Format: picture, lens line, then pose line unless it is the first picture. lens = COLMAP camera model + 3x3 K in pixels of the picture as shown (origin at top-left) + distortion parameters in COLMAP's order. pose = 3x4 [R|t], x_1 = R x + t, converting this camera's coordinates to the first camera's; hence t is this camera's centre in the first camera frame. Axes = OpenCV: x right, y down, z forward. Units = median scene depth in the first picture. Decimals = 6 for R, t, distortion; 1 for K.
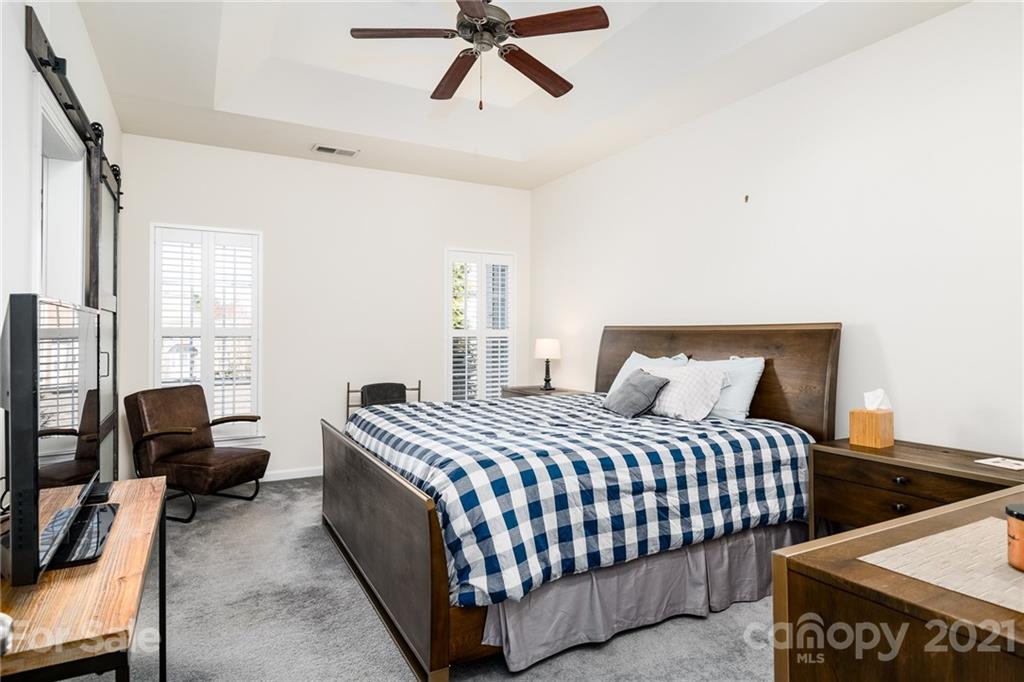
lens RADIAL K [[599.8, 0, 527.1], [0, 599.8, 320.7], [0, 0, 1]] dist [0.027235, -0.023863]
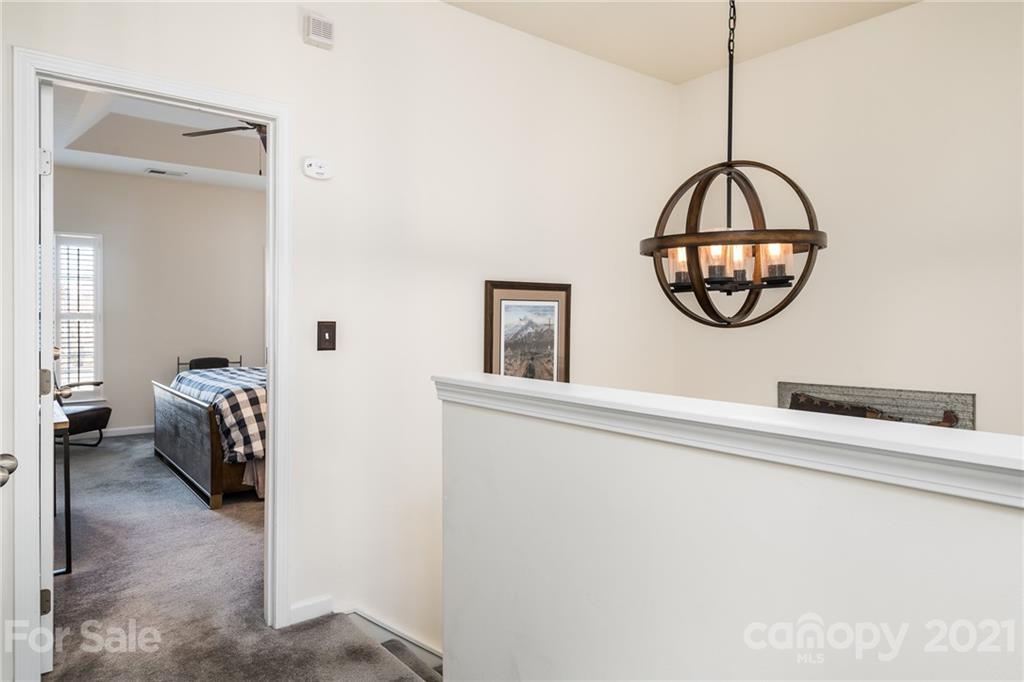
lens RADIAL K [[615.1, 0, 512.9], [0, 615.1, 325.9], [0, 0, 1]] dist [0.023694, -0.030027]
pose [[0.983221, 0.003249, 0.182389, 0.394199], [-0.008826, 0.999518, 0.029775, -0.016867], [-0.182204, -0.030885, 0.982776, -1.006499]]
